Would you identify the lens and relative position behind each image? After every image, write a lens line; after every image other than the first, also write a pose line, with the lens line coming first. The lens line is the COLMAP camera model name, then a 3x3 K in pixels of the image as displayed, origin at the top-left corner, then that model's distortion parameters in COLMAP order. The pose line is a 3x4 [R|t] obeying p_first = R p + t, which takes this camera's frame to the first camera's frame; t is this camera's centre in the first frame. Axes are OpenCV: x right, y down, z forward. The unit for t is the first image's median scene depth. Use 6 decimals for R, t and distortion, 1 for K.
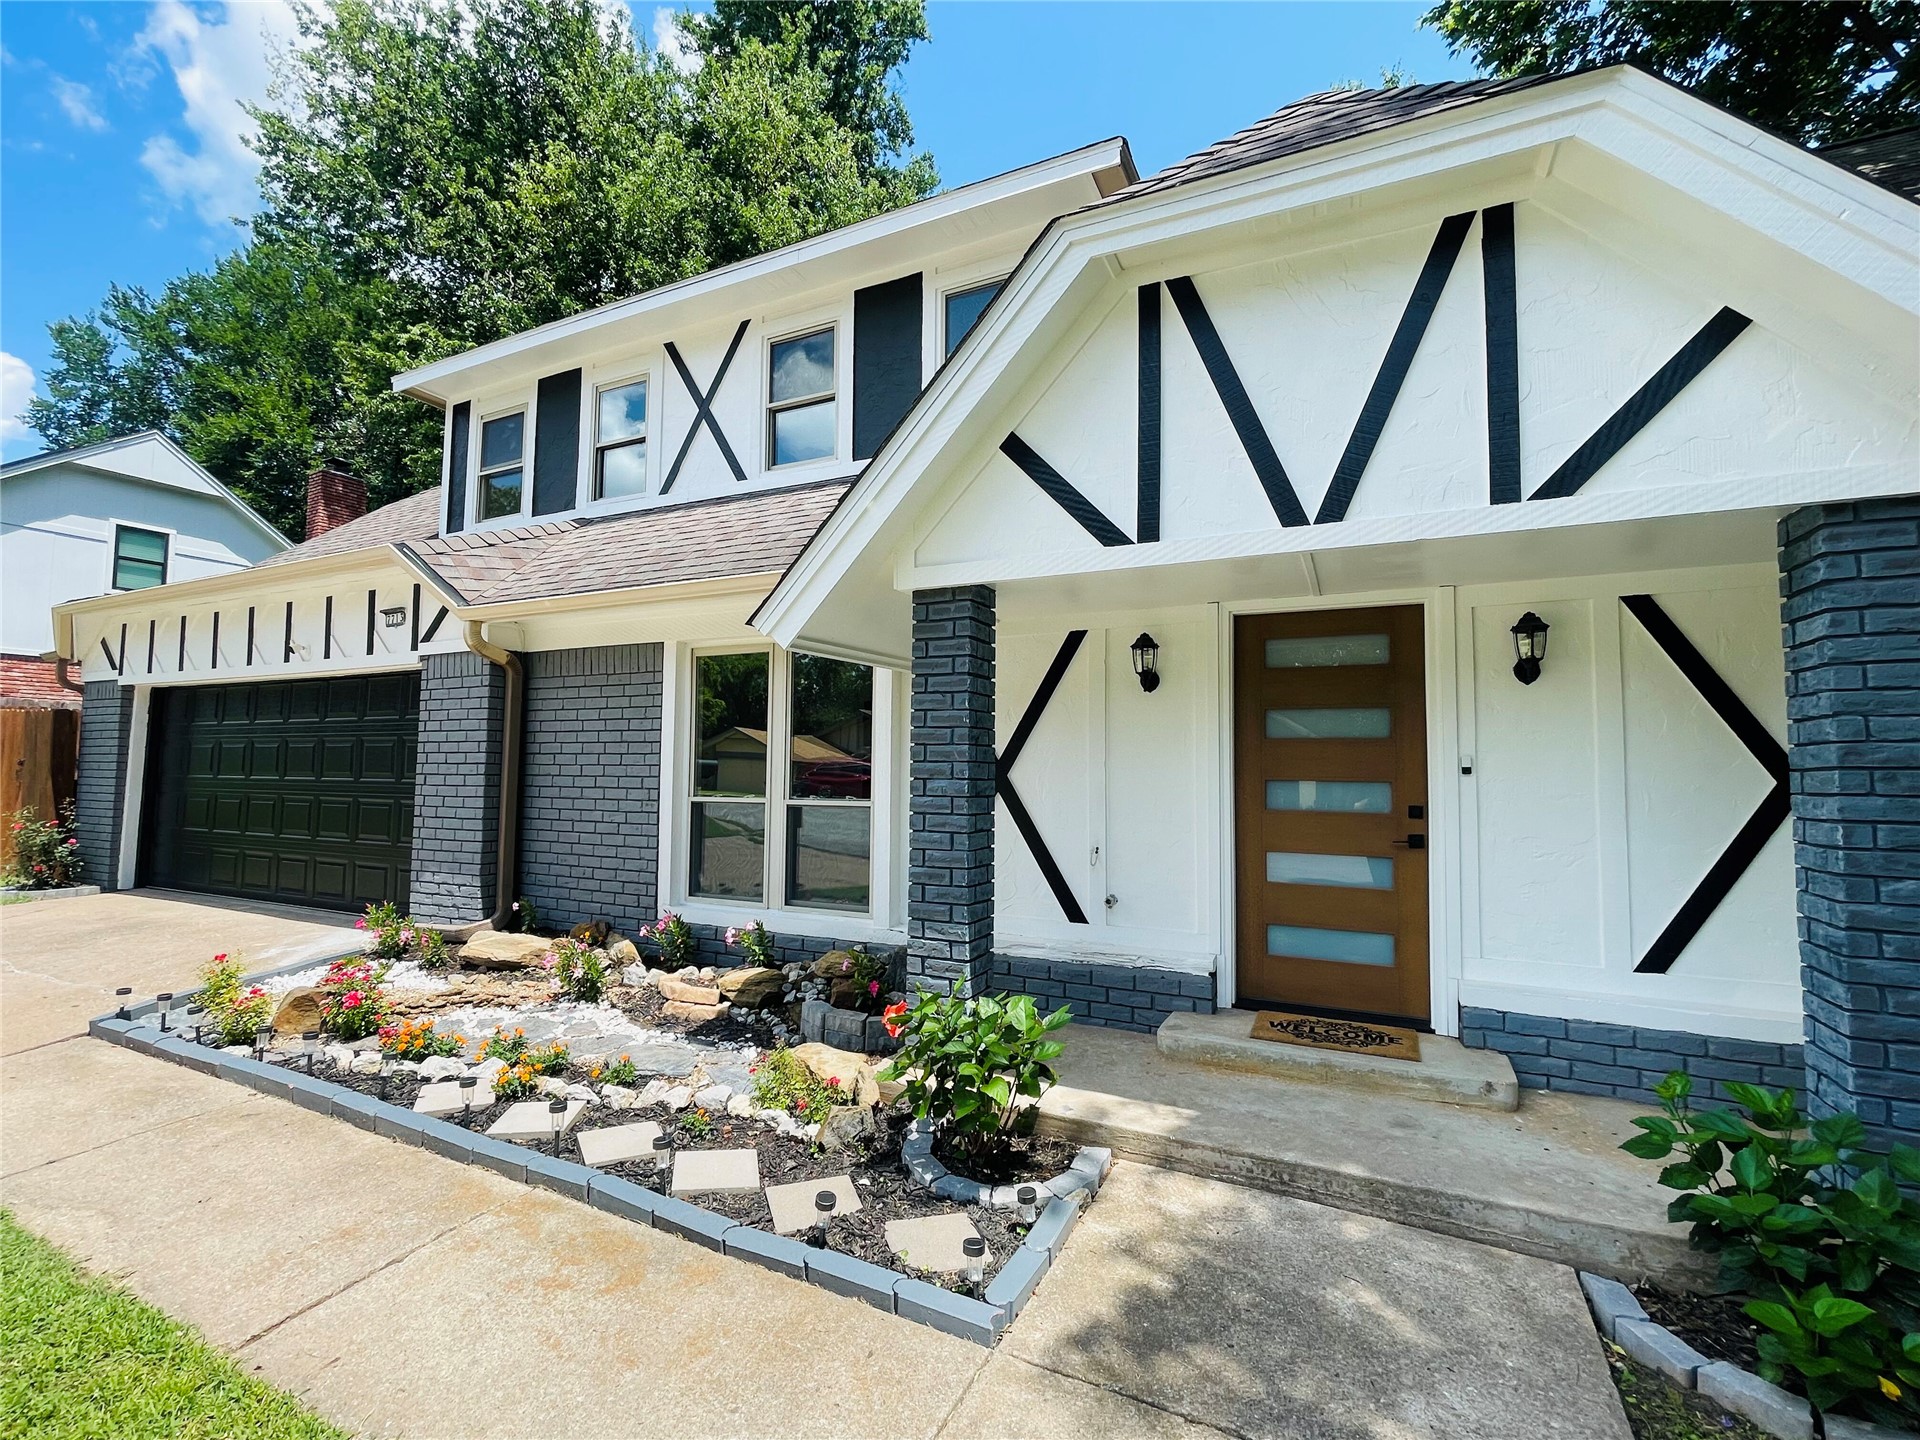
lens RADIAL K [[852.4, 0, 958.2], [0, 852.4, 721.2], [0, 0, 1]] dist [-0.006498, -0.000084]
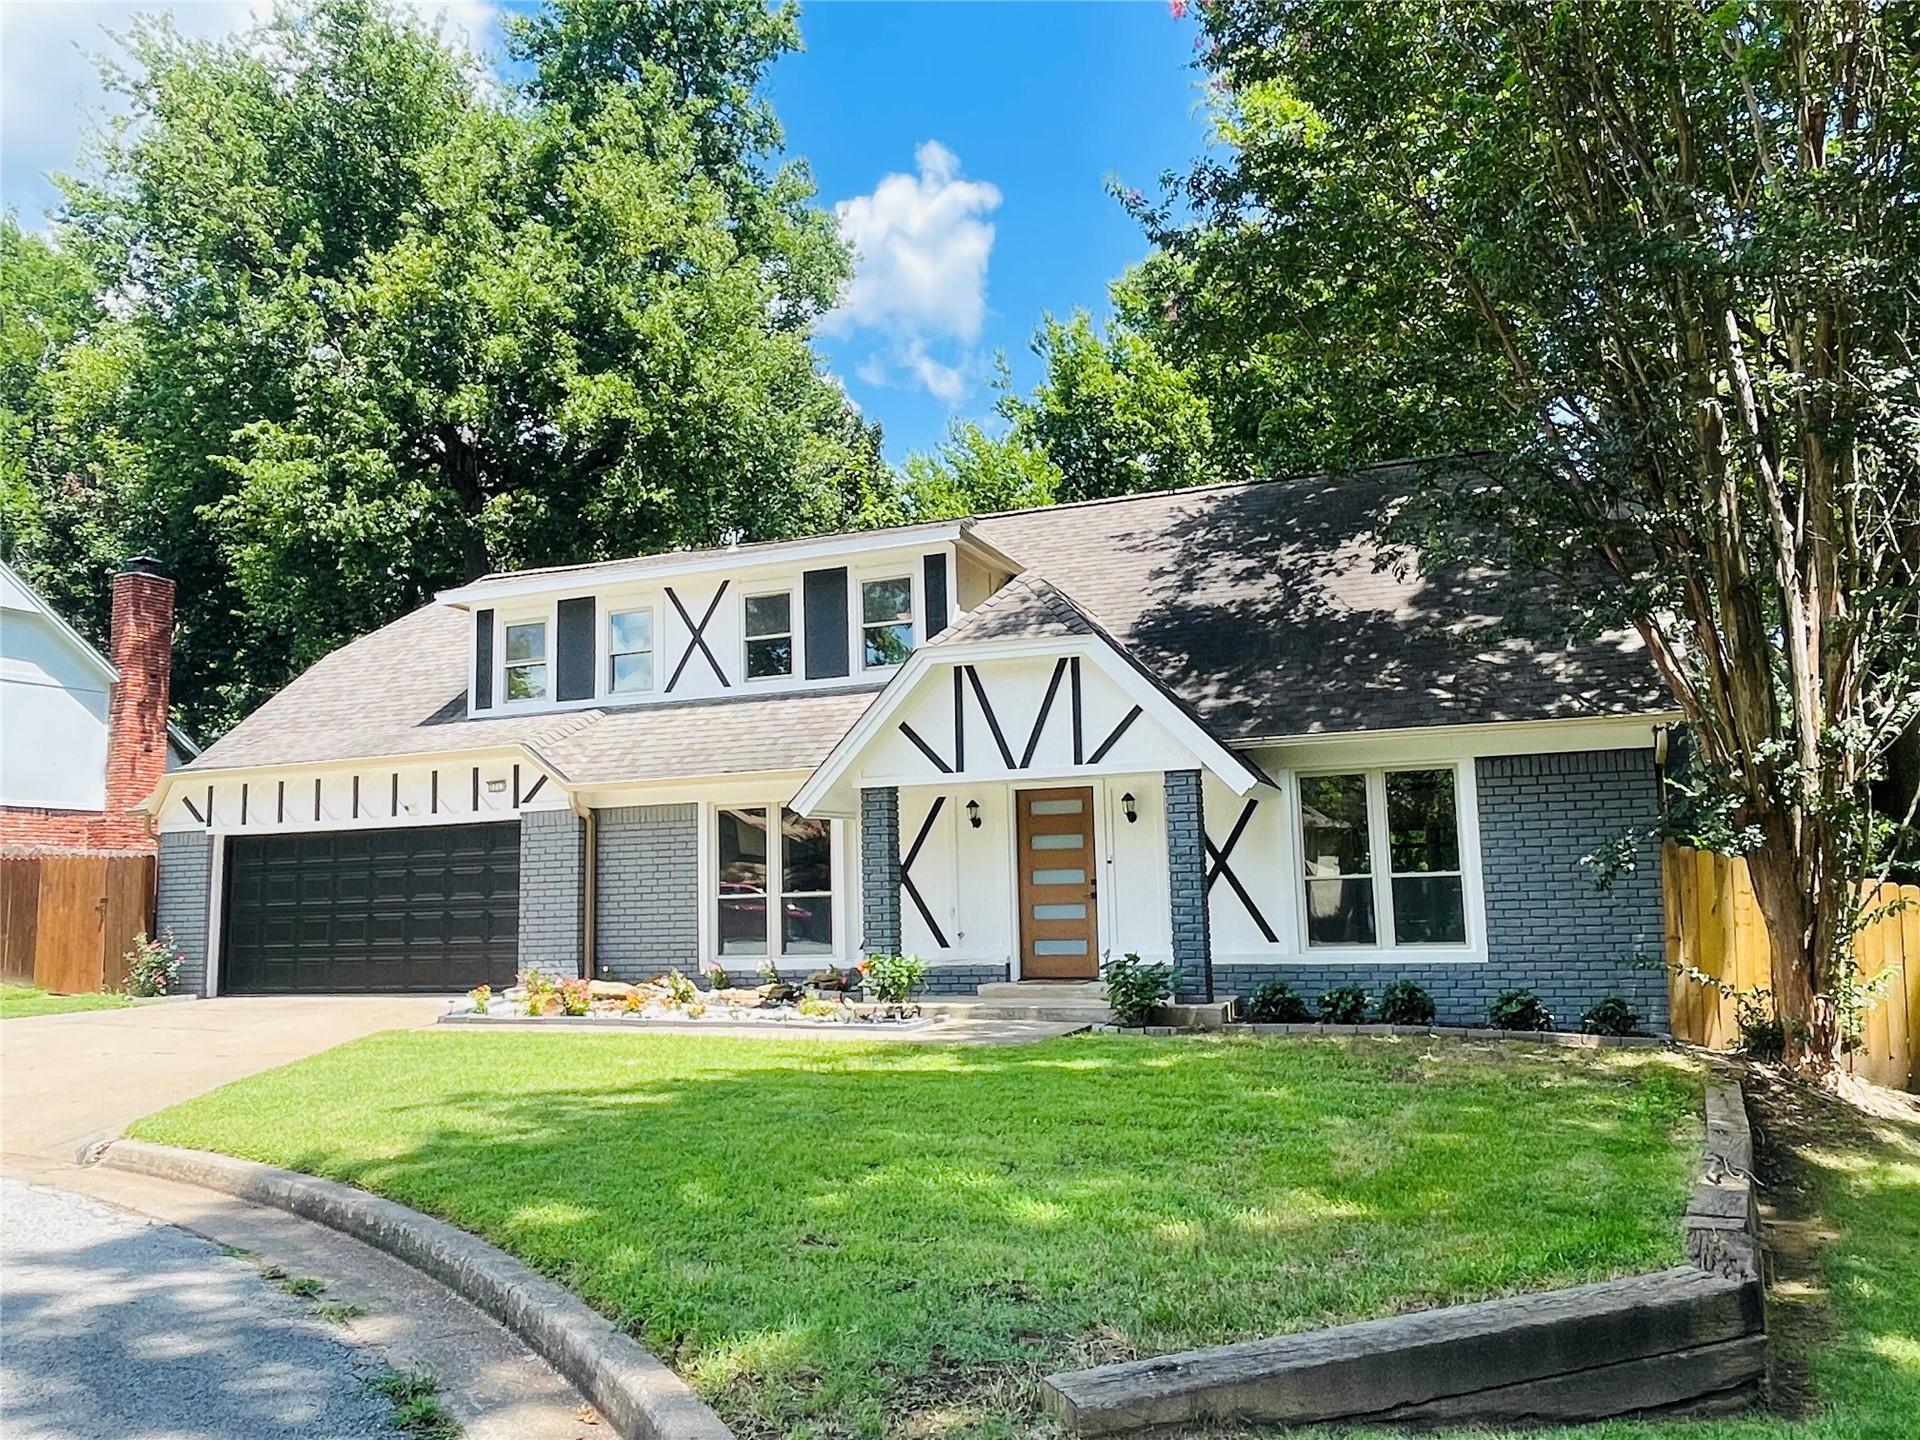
lens RADIAL K [[1485.6, 0, 958.7], [0, 1485.6, 719.7], [0, 0, 1]] dist [0.008579, -0.002837]
pose [[0.996134, -0.025673, 0.084006, -0.080851], [0.031250, 0.997346, -0.065764, -0.047655], [-0.082094, 0.068135, 0.994293, -1.939358]]
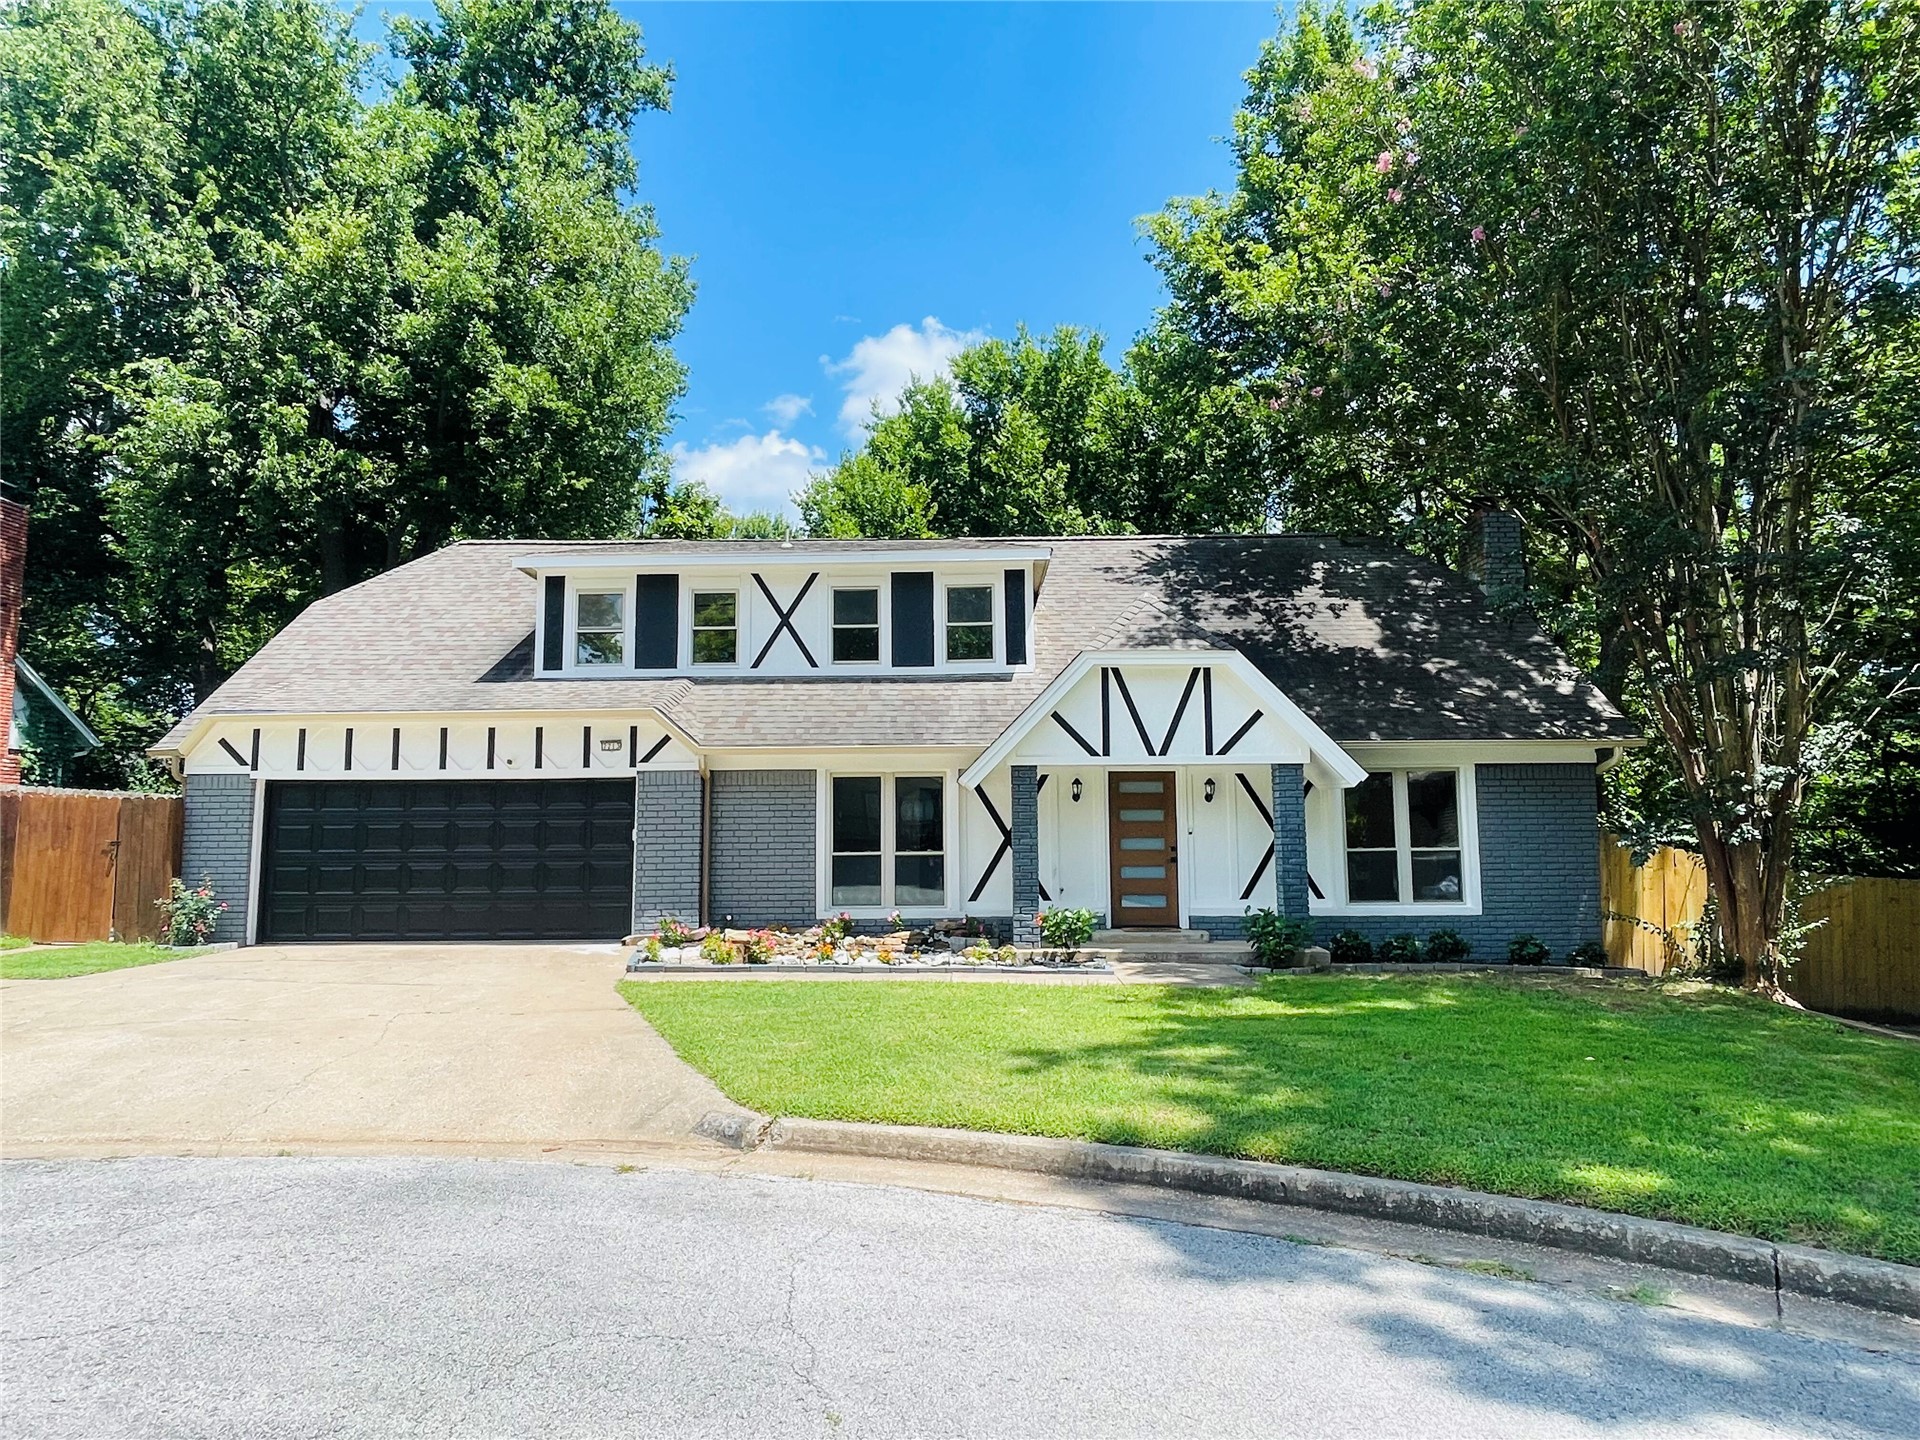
lens RADIAL K [[1162.6, 0, 960.3], [0, 1162.6, 720.3], [0, 0, 1]] dist [0.001849, -0.005503]
pose [[0.903338, 0.029215, 0.427933, -1.161738], [-0.009268, 0.998774, -0.048622, -0.080263], [-0.428829, 0.039956, 0.902502, -1.436737]]
